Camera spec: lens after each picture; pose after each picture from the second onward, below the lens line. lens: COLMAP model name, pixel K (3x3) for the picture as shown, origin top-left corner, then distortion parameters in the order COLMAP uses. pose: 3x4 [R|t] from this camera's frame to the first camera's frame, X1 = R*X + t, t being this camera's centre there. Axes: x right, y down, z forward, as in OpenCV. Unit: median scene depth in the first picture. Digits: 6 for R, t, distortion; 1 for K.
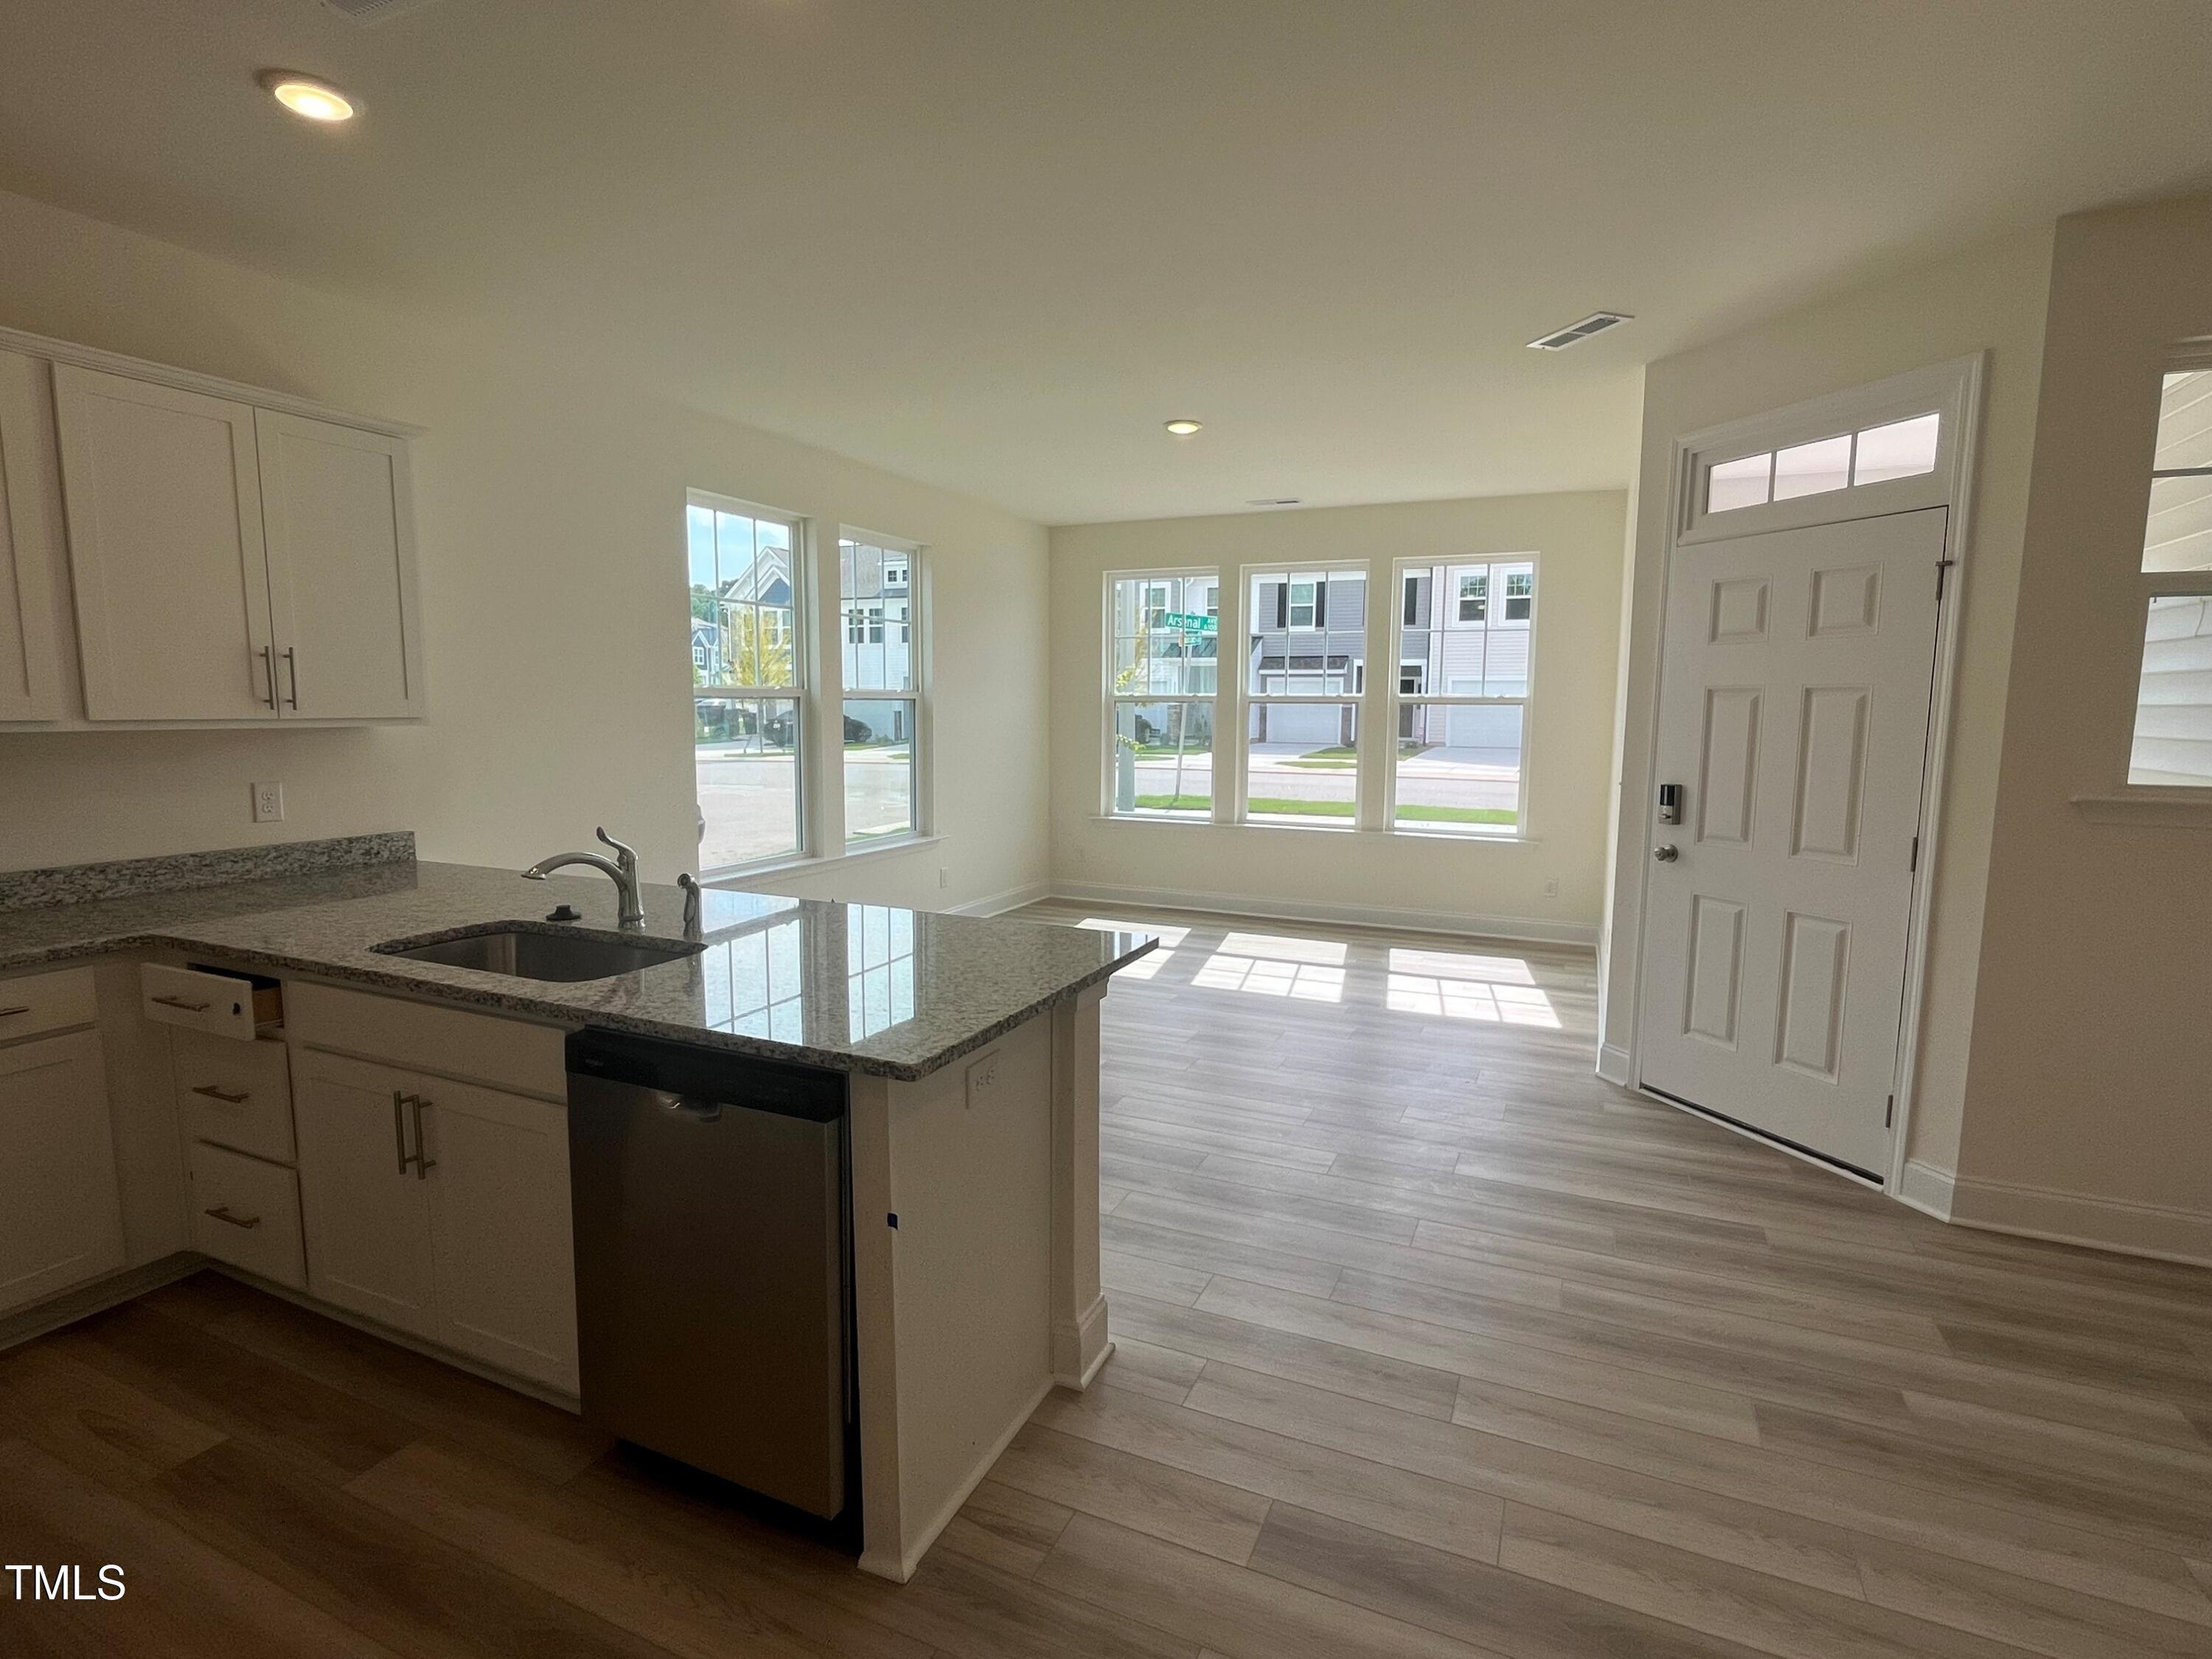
lens RADIAL K [[1079.4, 0, 1108.5], [0, 1079.4, 833.6], [0, 0, 1]] dist [-0.004305, 0.000333]
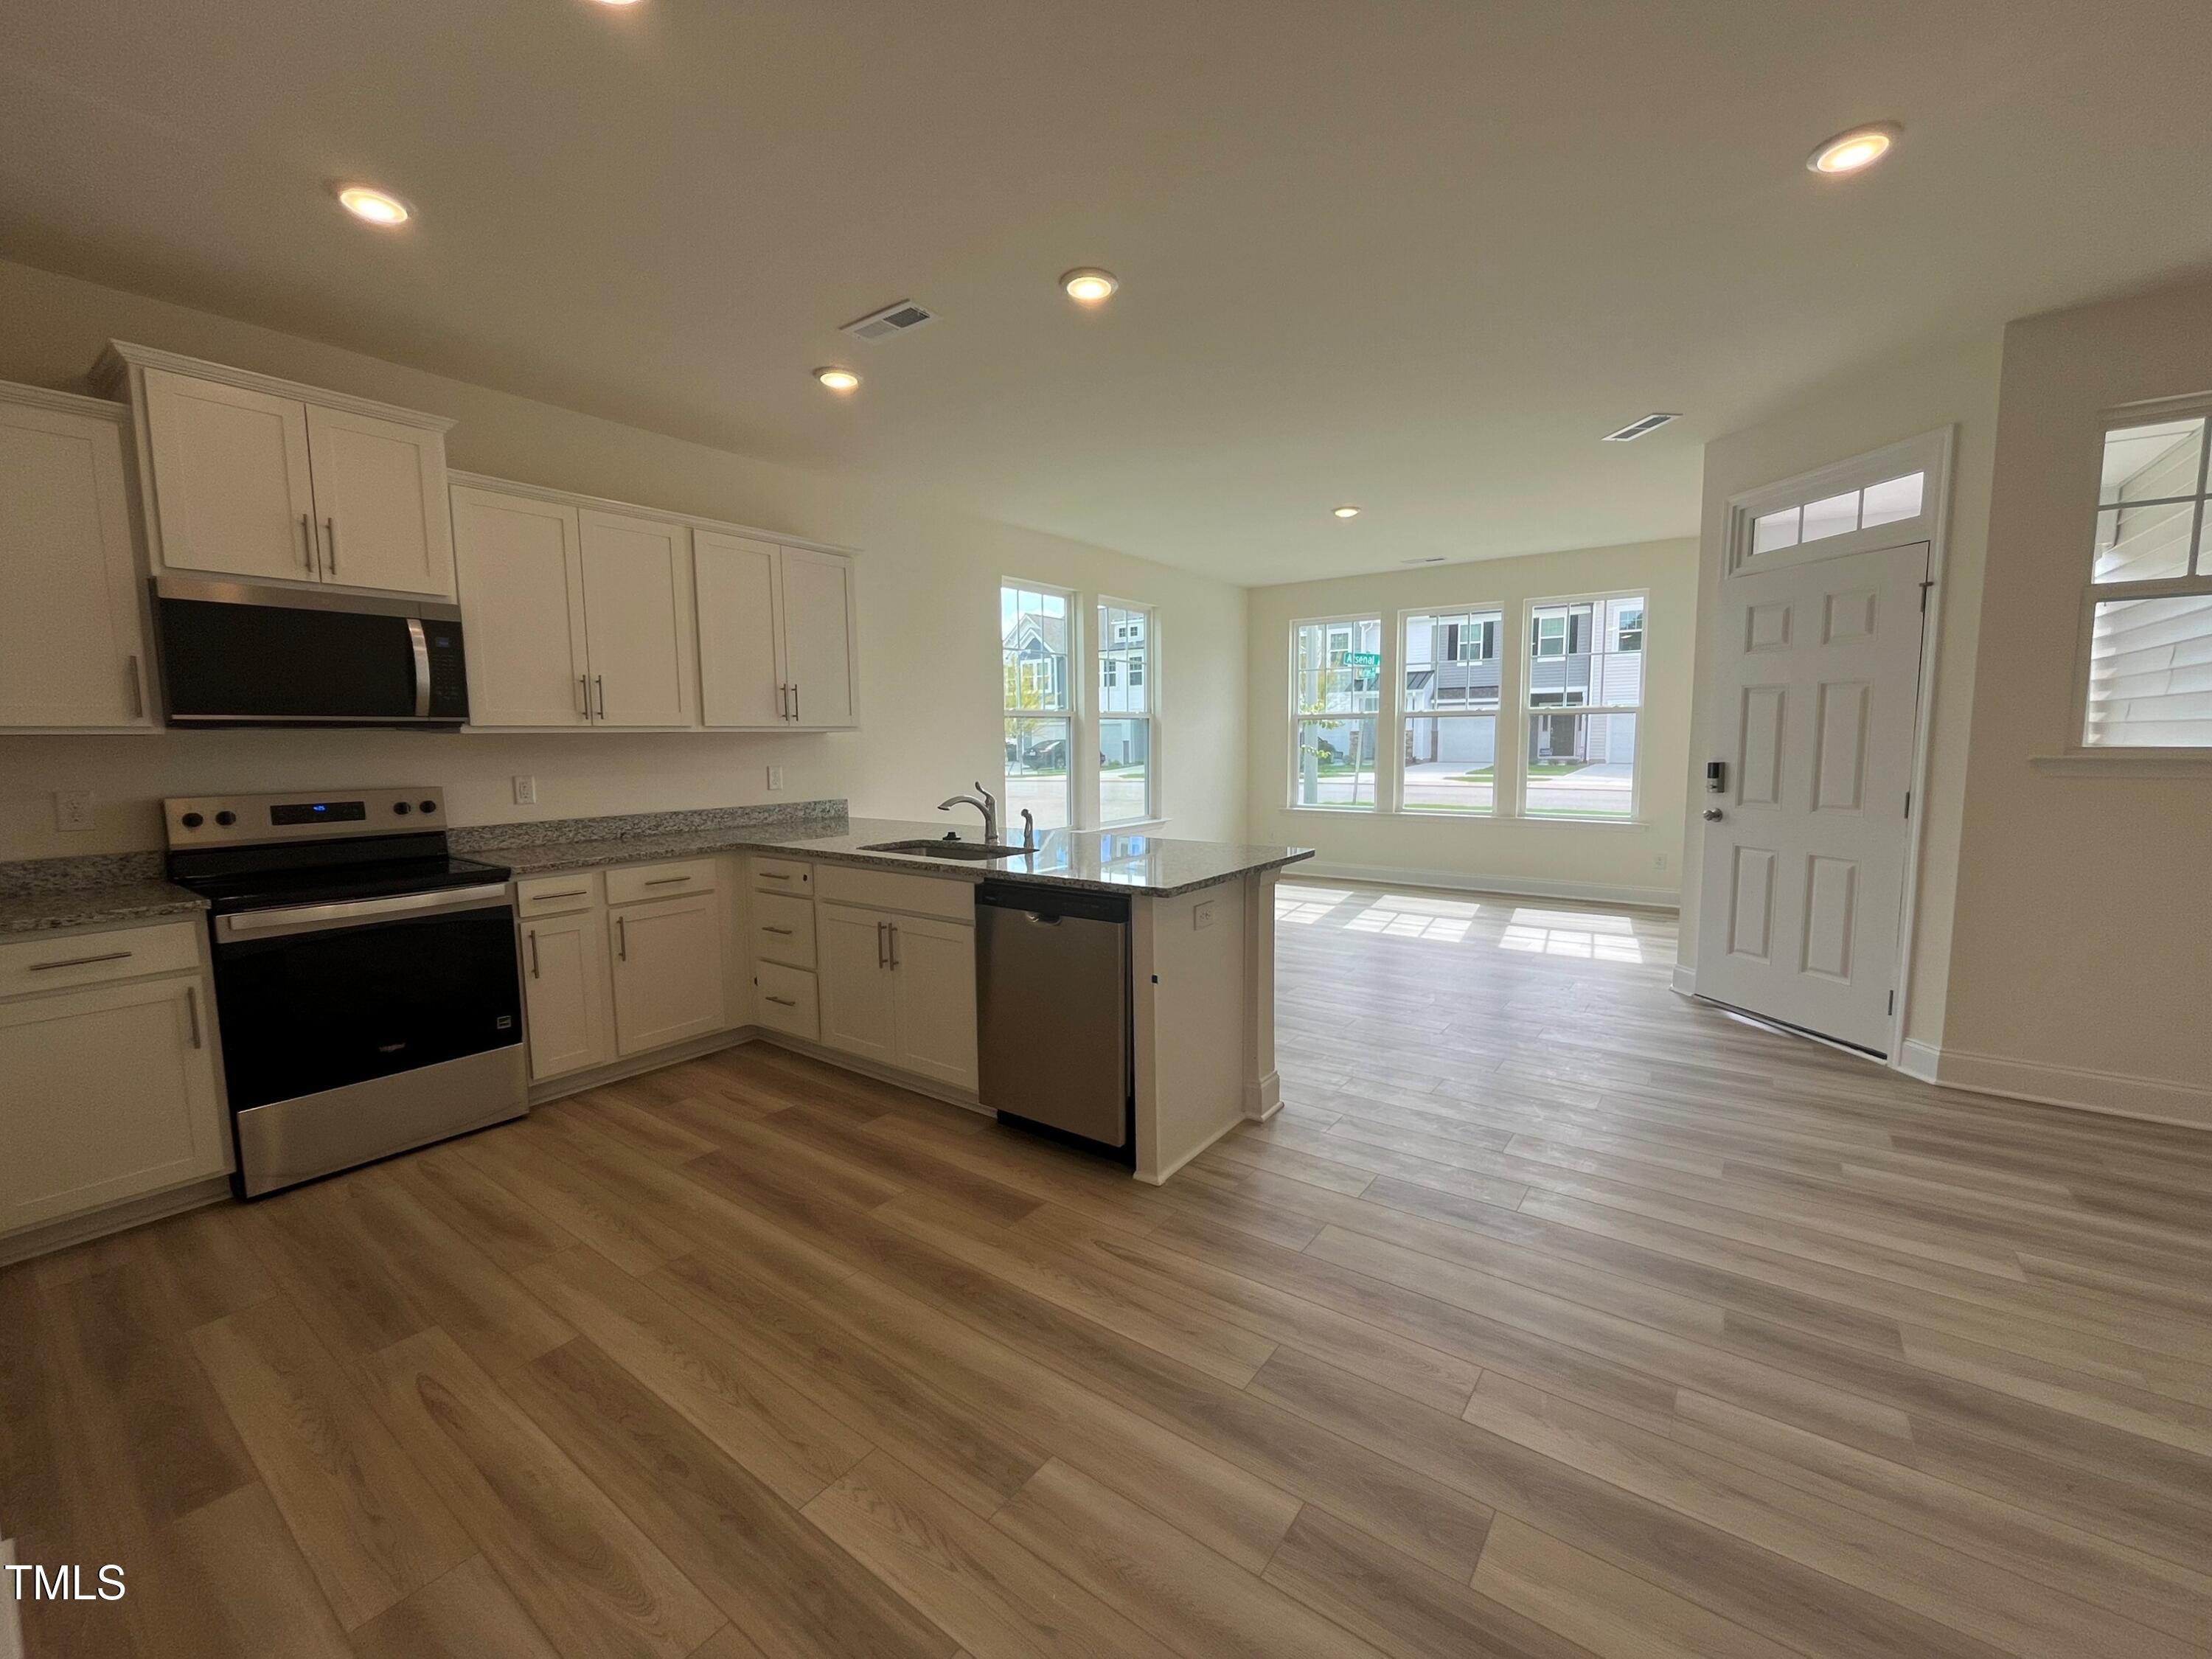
lens RADIAL K [[903.4, 0, 1109.5], [0, 903.4, 833.2], [0, 0, 1]] dist [-0.003341, 0.000510]
pose [[0.978401, 0.004228, -0.206672, 0.019105], [-0.006781, 0.999909, -0.011648, 0.065626], [0.206604, 0.012797, 0.978341, -0.251793]]
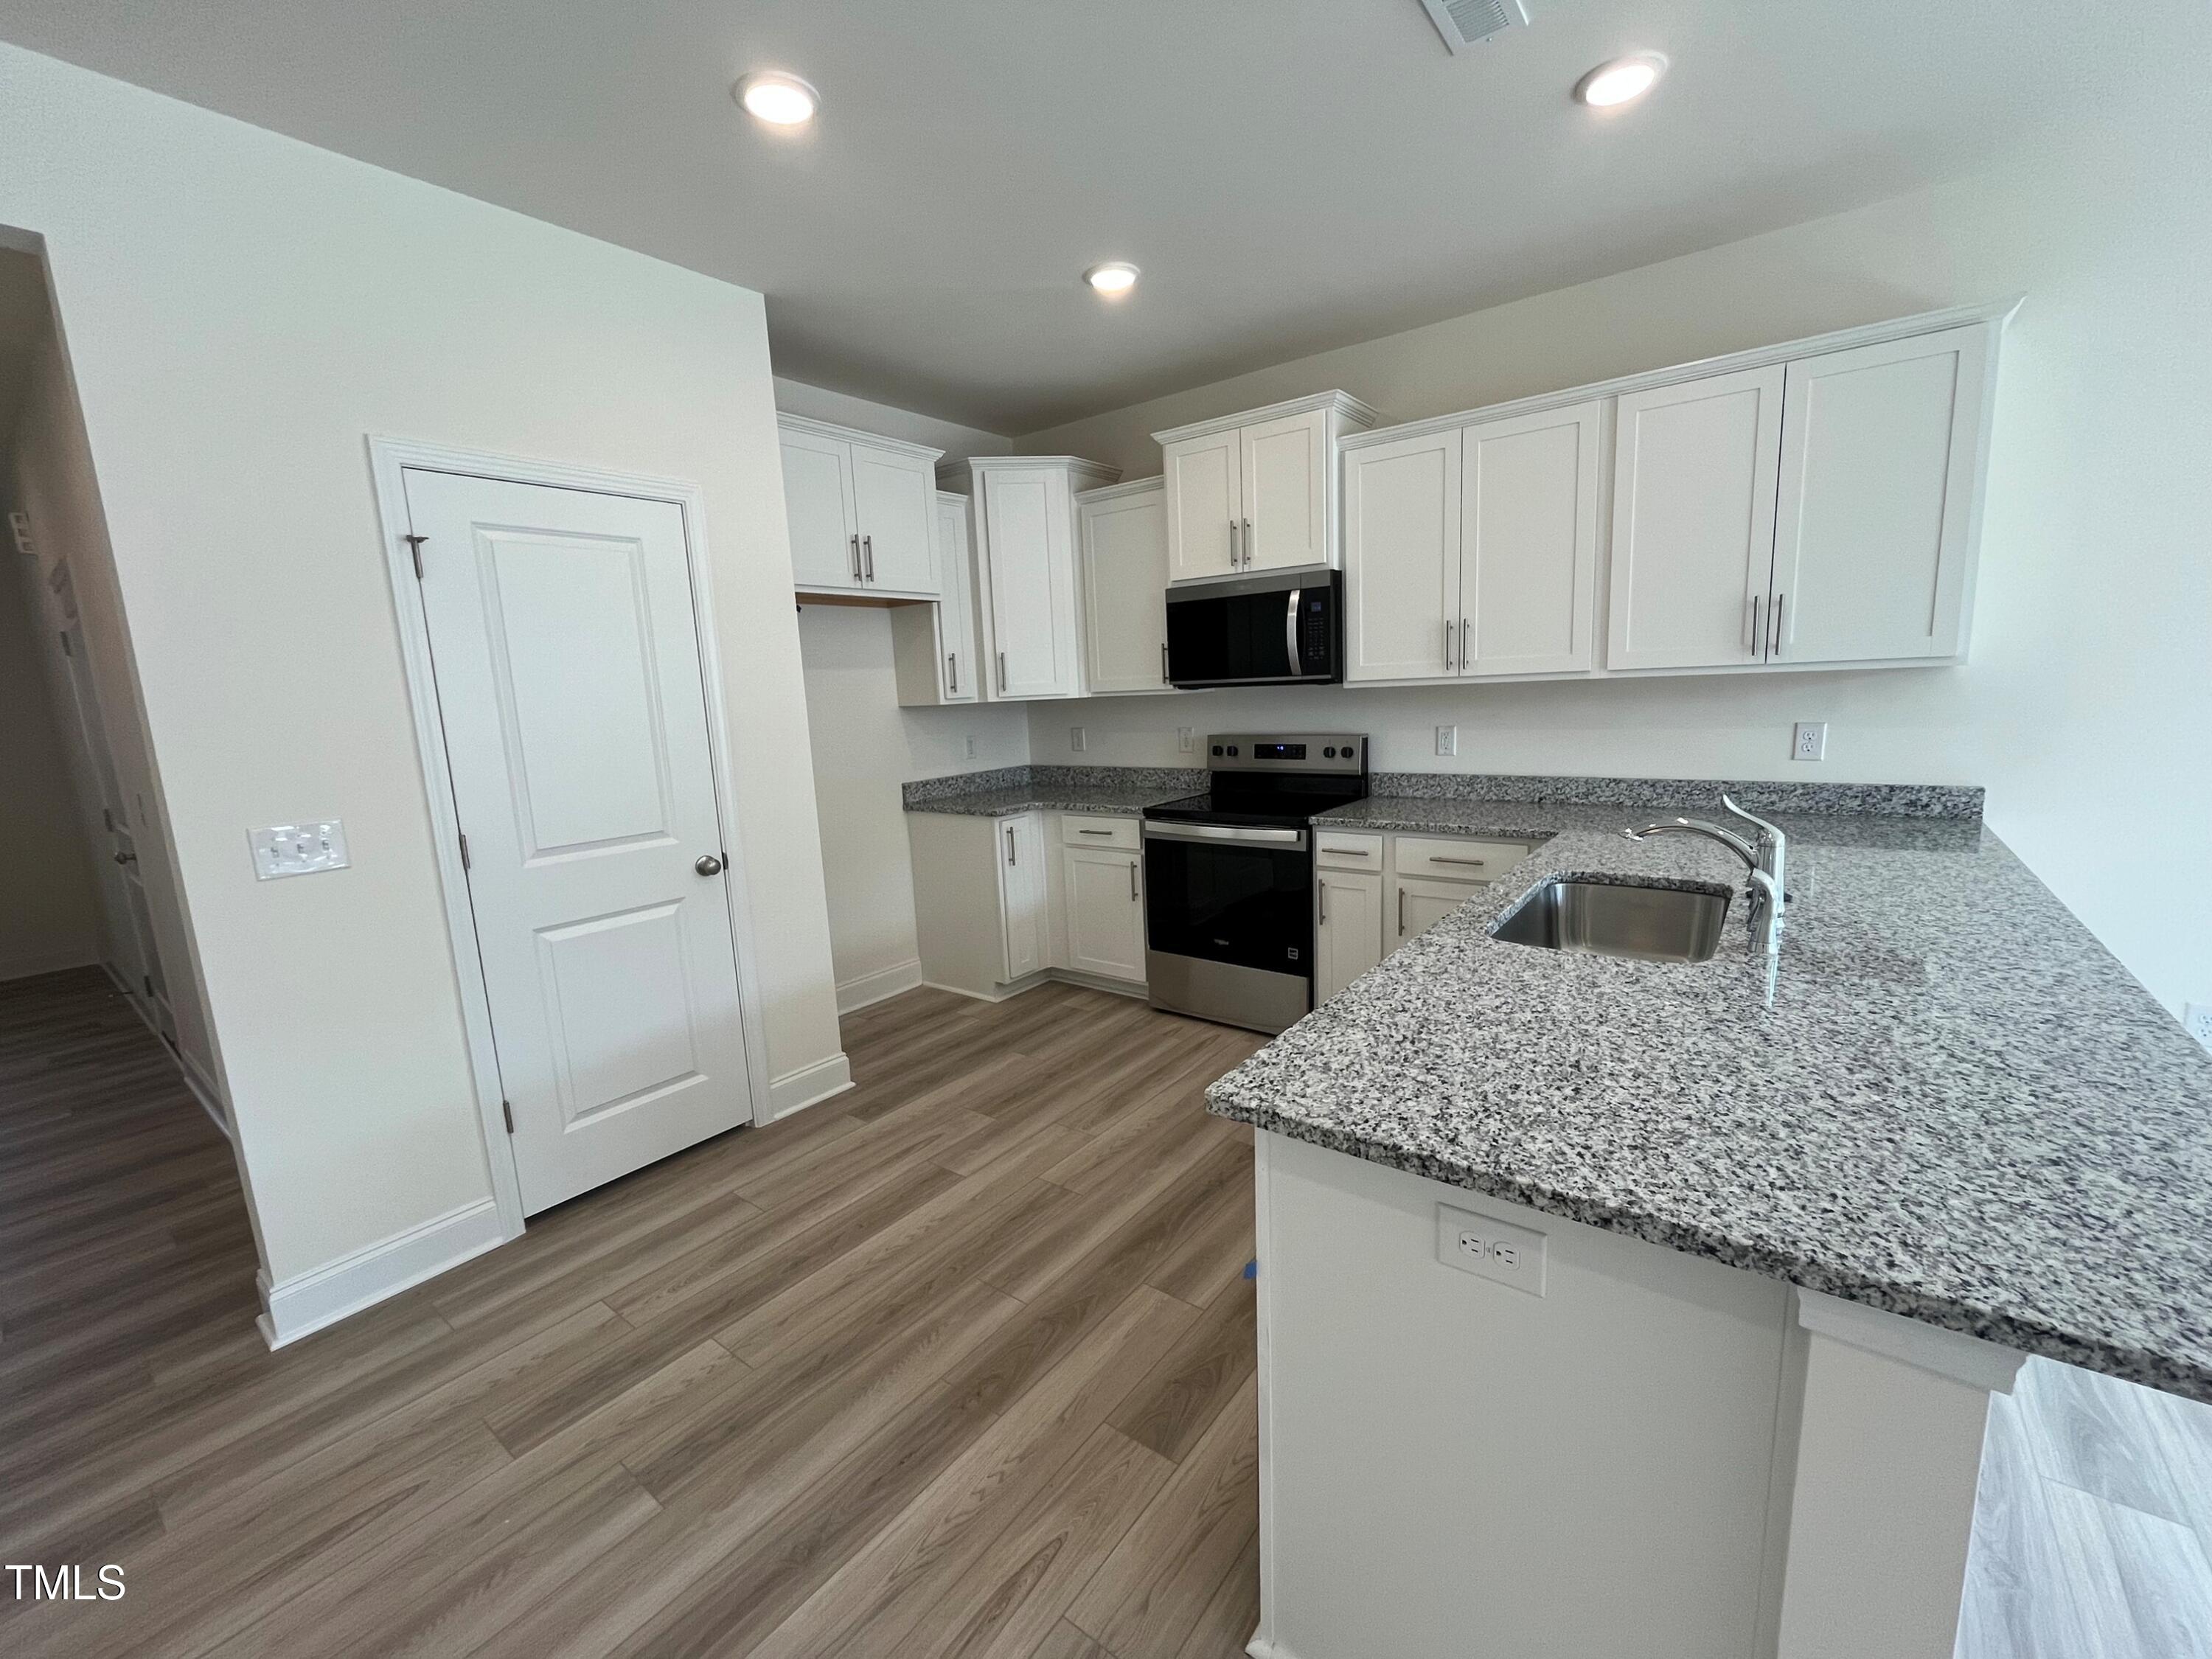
lens RADIAL K [[903.4, 0, 1109.5], [0, 903.4, 833.2], [0, 0, 1]] dist [-0.003341, 0.000510]
pose [[-0.227626, 0.162790, -0.960045, 0.227792], [-0.071441, 0.980478, 0.183193, -0.051139], [0.971124, 0.110286, -0.211552, 0.498052]]
